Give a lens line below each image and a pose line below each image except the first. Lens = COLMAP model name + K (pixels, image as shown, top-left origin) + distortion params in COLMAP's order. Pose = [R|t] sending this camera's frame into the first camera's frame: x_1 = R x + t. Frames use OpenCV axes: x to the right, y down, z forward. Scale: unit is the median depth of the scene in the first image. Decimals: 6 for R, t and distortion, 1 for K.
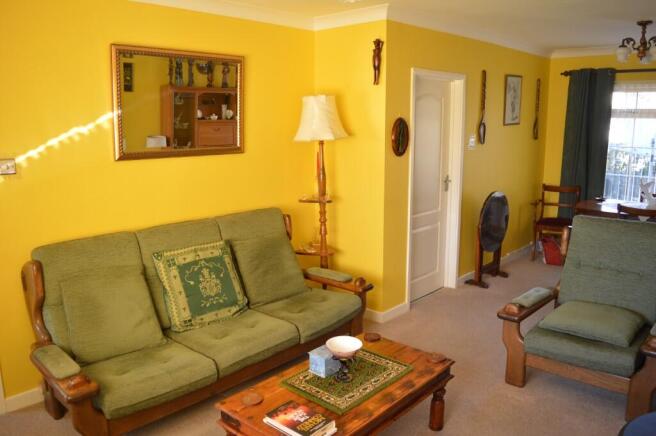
lens RADIAL K [[533.8, 0, 330.9], [0, 533.8, 219.6], [0, 0, 1]] dist [-0.055619, -0.000415]
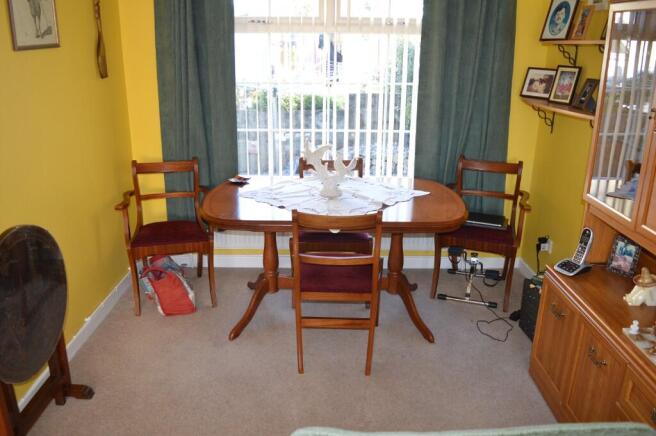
lens RADIAL K [[533.8, 0, 332.2], [0, 533.8, 216.5], [0, 0, 1]] dist [-0.055619, -0.000415]
pose [[0.736757, -0.195285, 0.647343, 0.198141], [0.108809, 0.979149, 0.171544, -0.084700], [-0.667346, -0.055949, 0.742644, 0.477301]]
